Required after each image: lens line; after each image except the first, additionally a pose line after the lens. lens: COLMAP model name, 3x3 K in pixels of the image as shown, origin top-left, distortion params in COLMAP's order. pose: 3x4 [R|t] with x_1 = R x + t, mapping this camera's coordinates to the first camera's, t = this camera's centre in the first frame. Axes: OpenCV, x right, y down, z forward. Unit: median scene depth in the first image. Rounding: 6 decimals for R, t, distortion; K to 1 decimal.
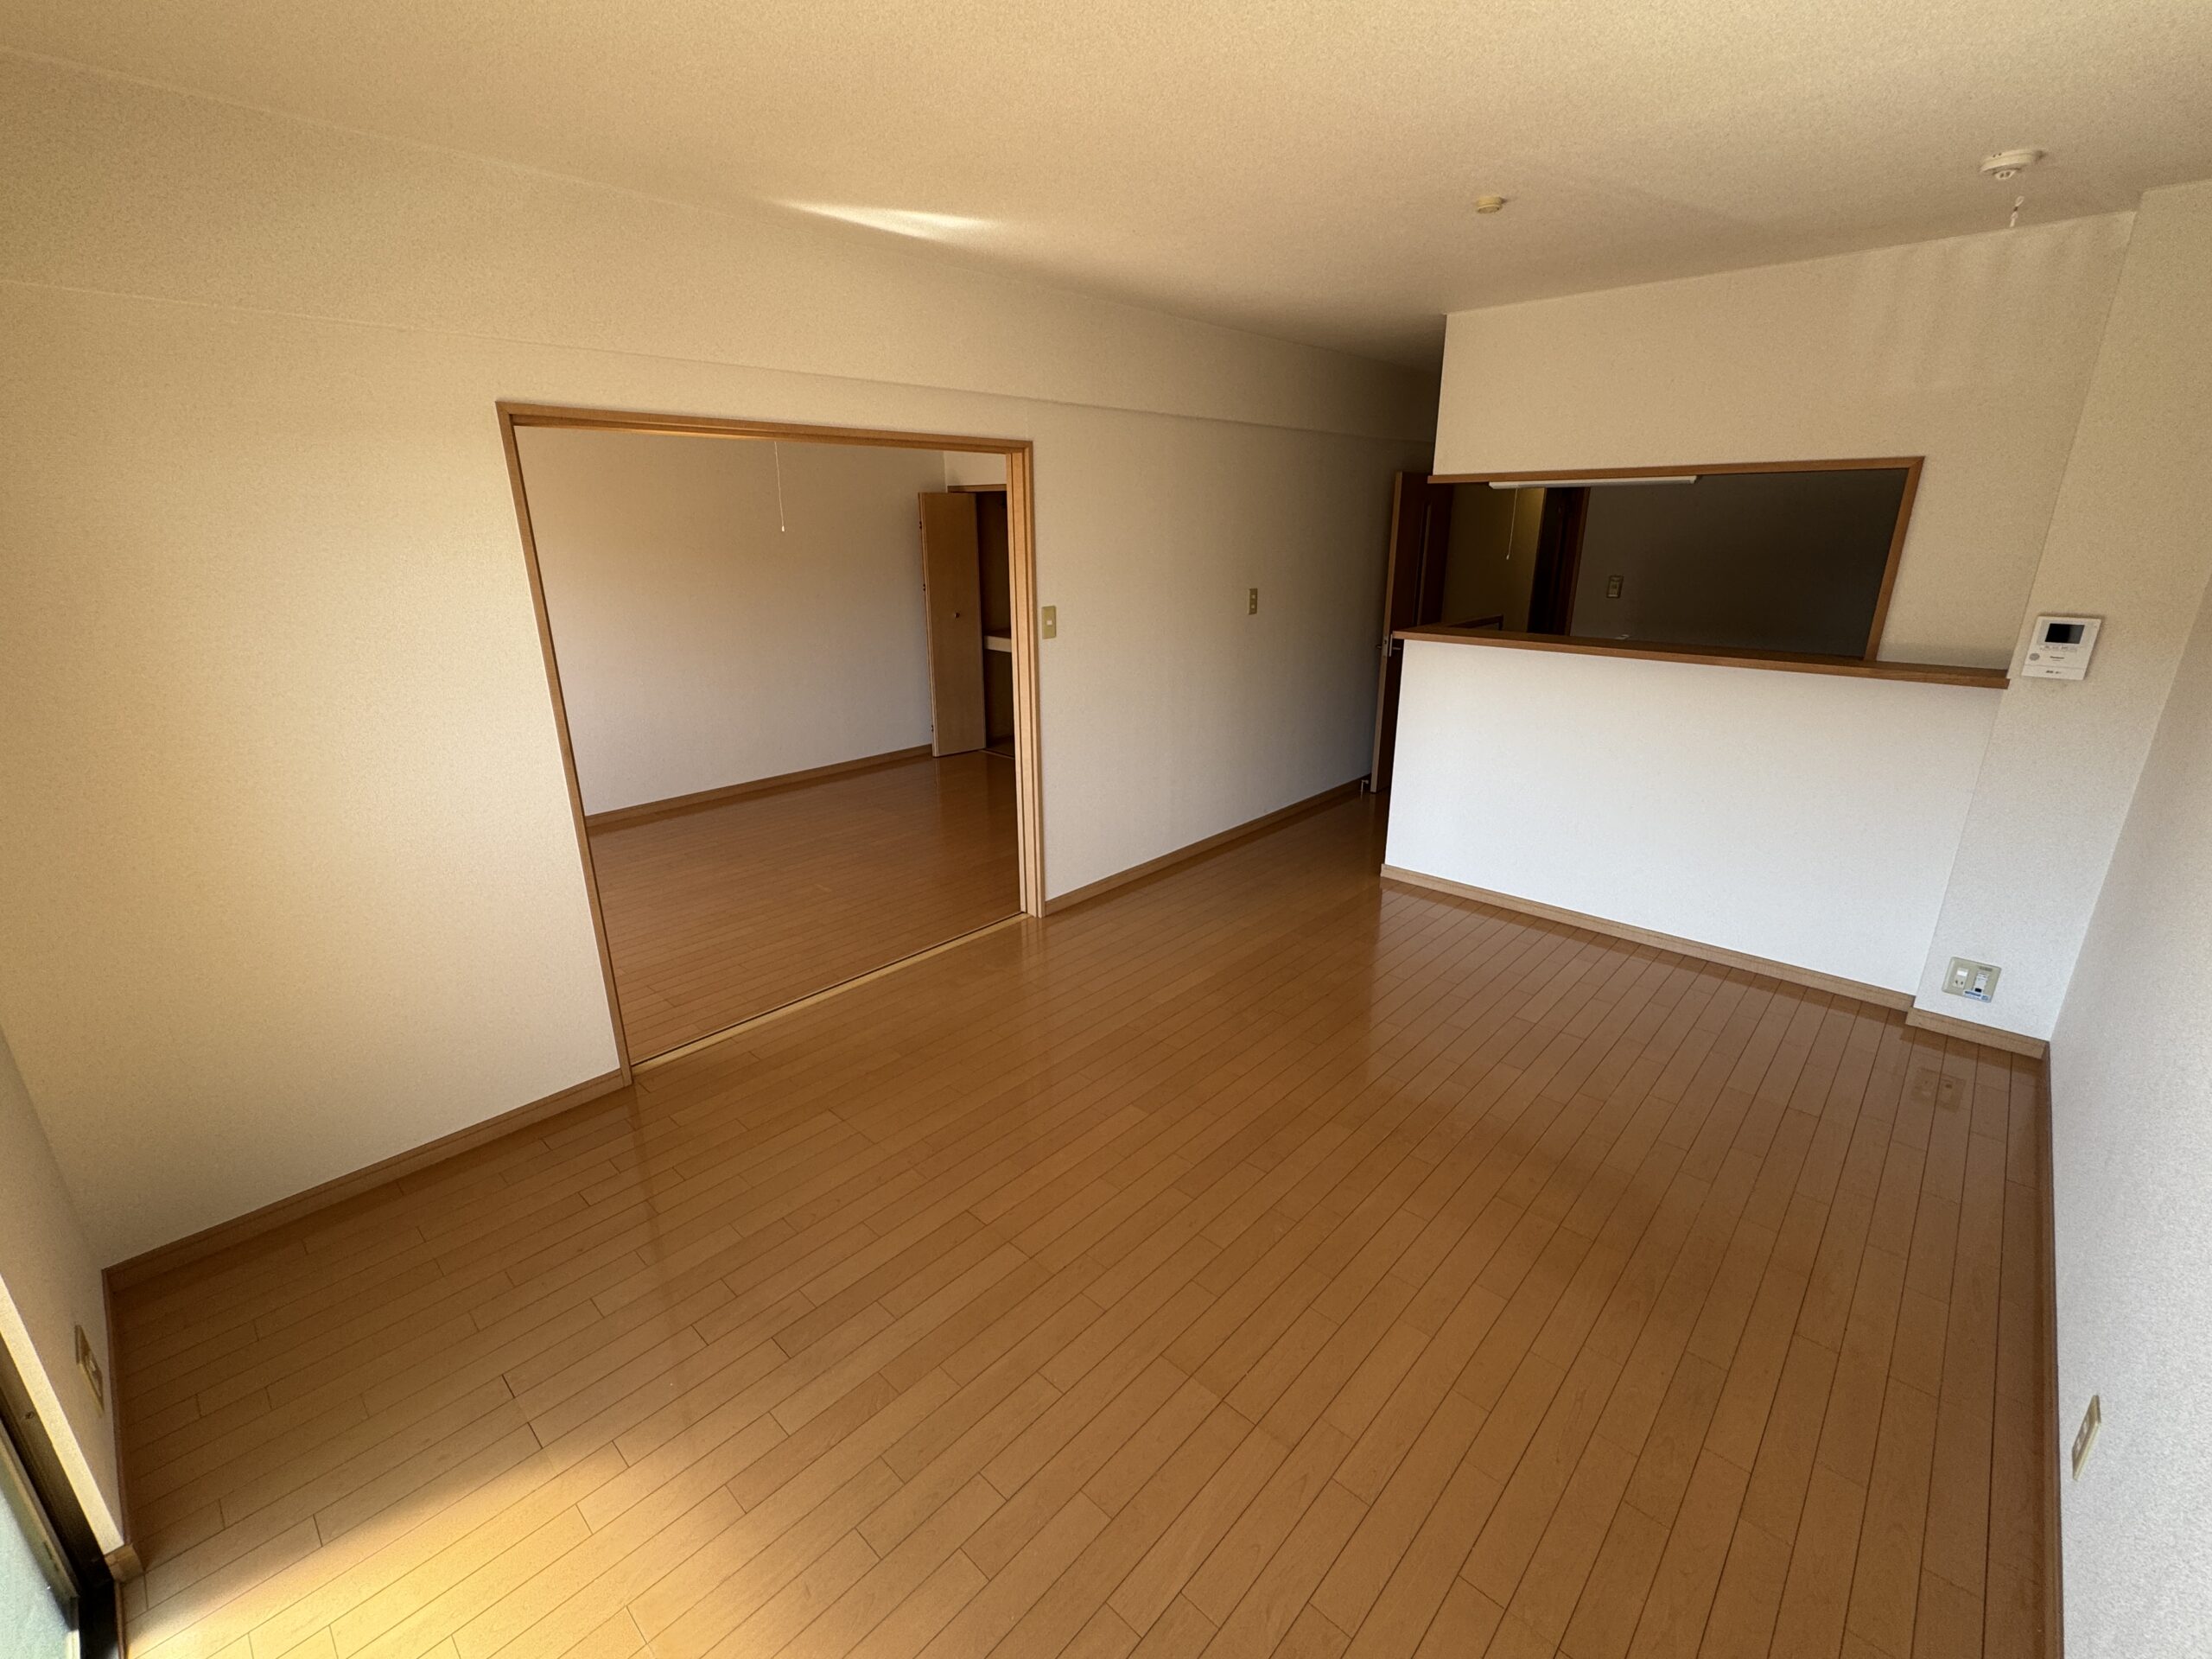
lens RADIAL K [[962.2, 0, 1106.0], [0, 962.2, 829.5], [0, 0, 1]] dist [-0.000164, 0.000070]
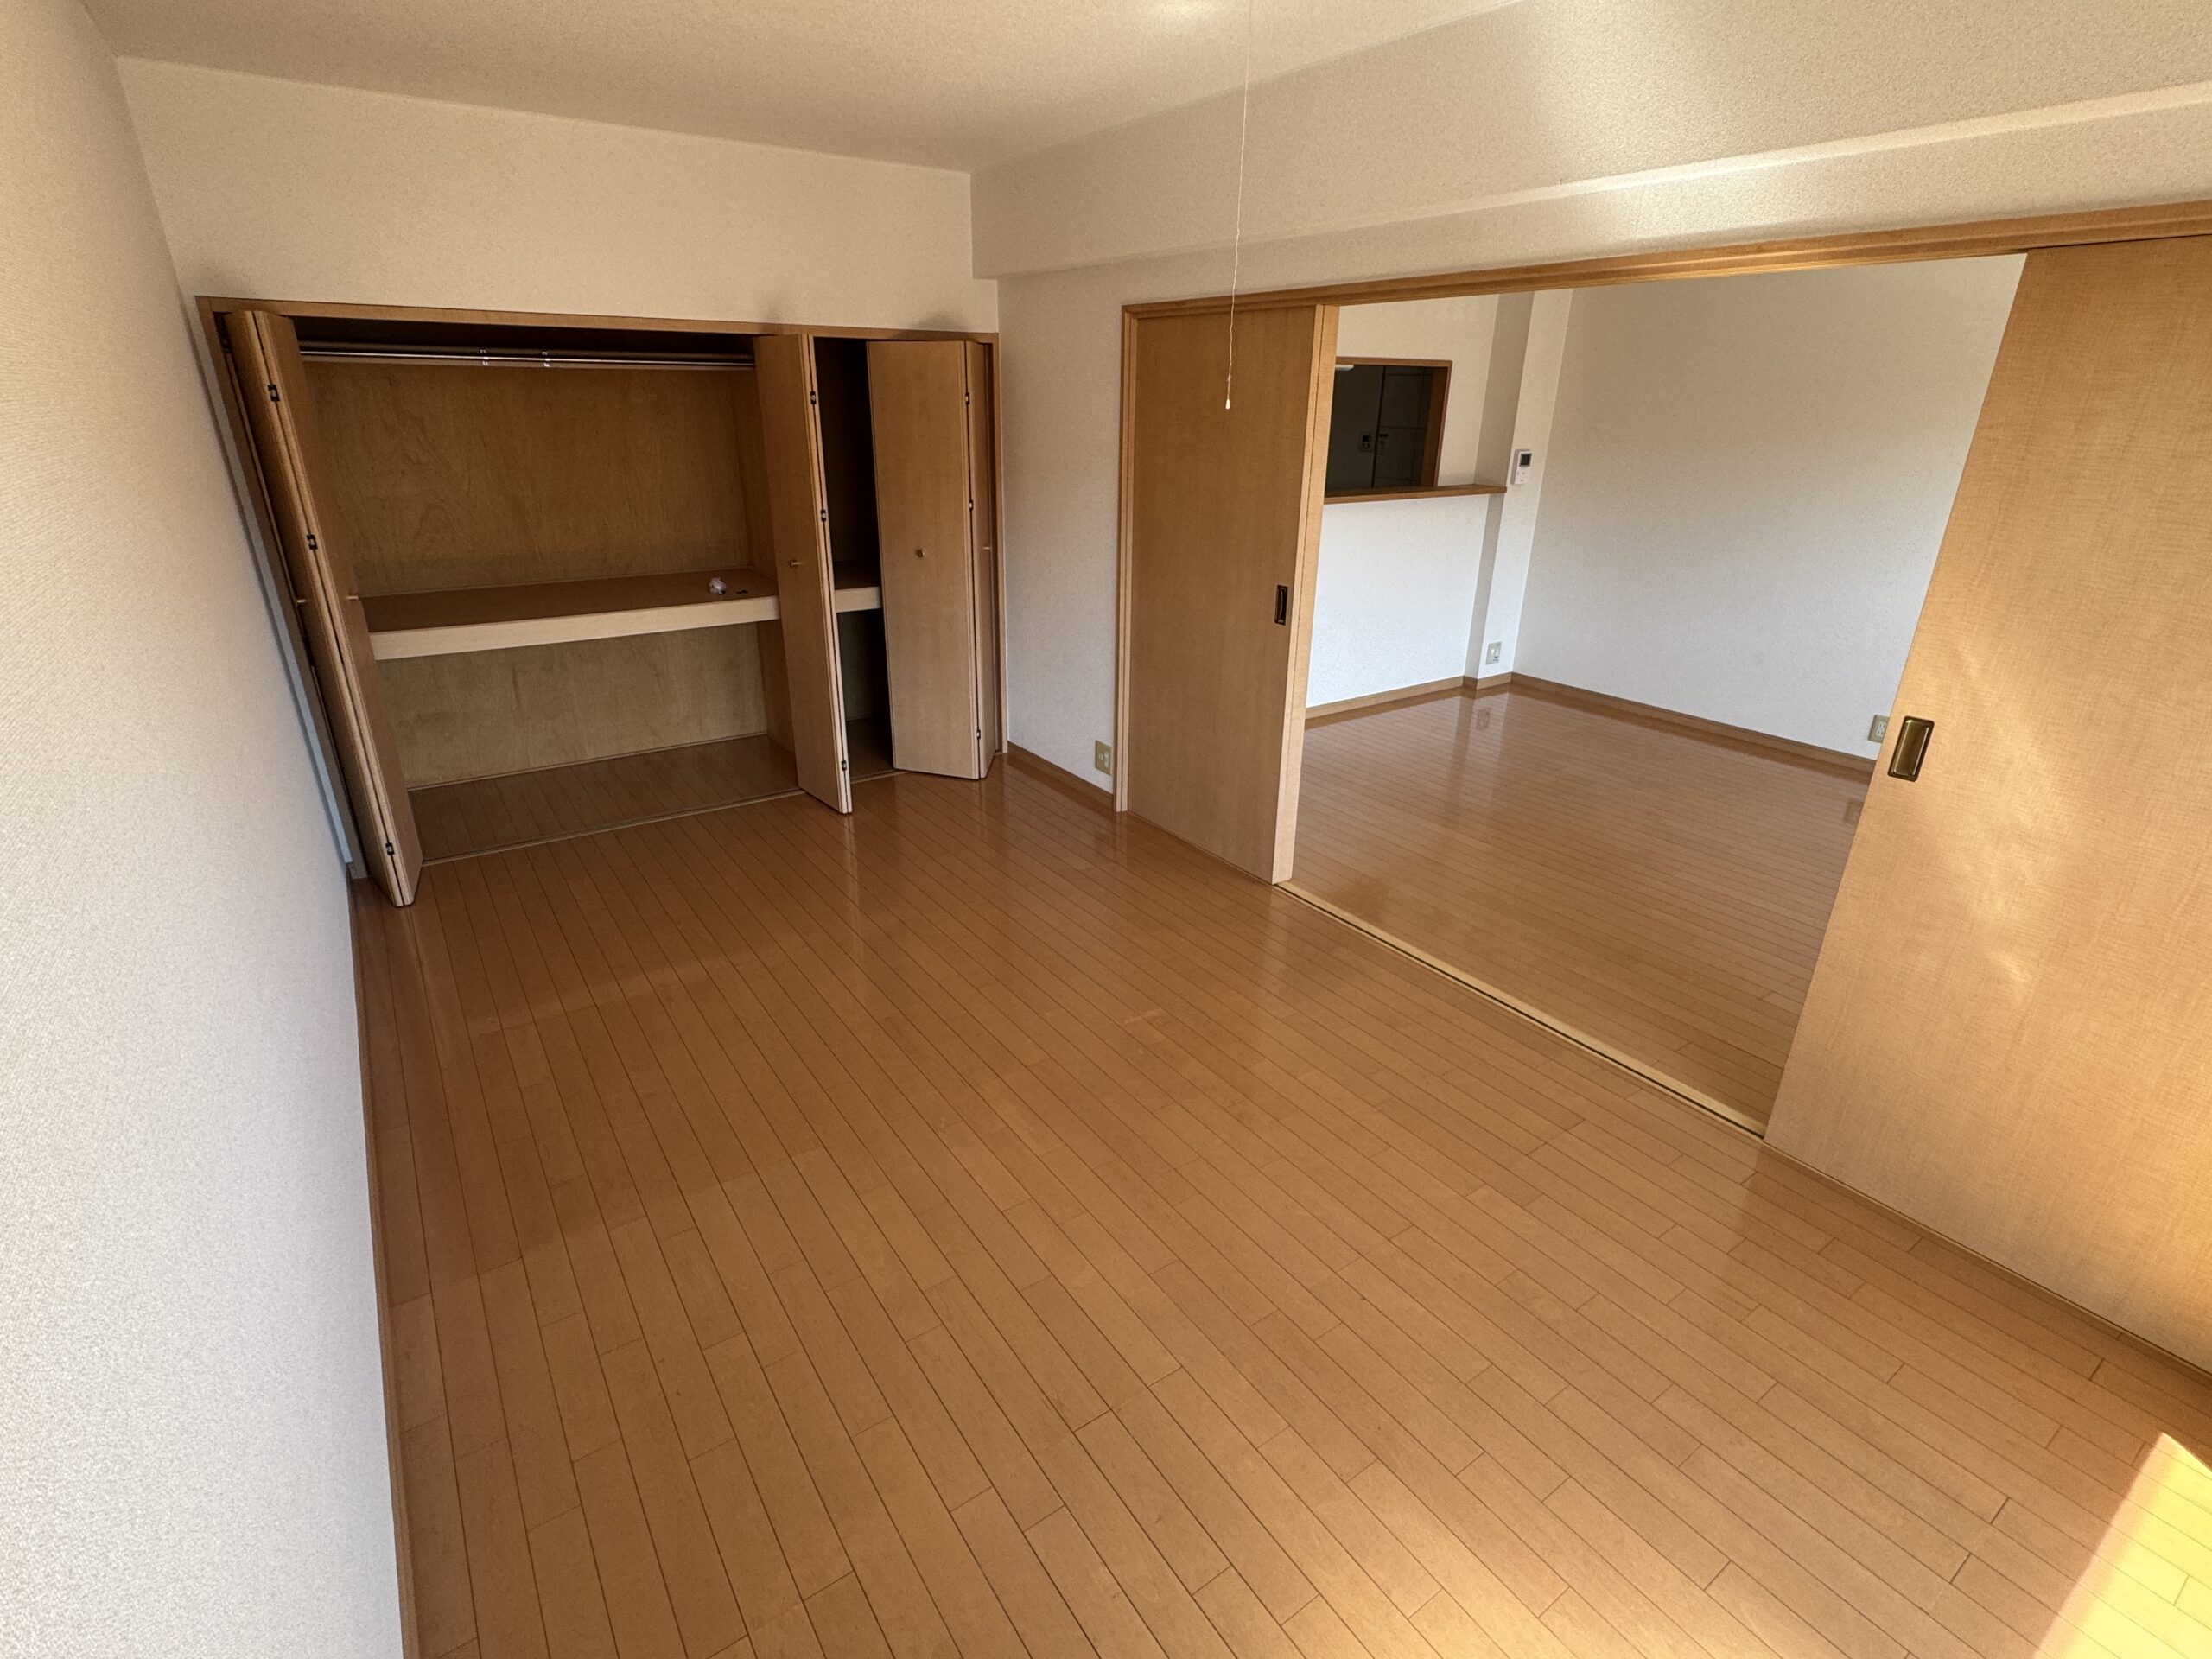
lens RADIAL K [[1054.0, 0, 1106.0], [0, 1054.0, 829.5], [0, 0, 1]] dist [0.000931, 0.000058]
pose [[0.215578, -0.365804, 0.905380, -1.120020], [0.288323, 0.909688, 0.298893, -0.326506], [-0.932950, 0.196607, 0.301579, 1.042492]]
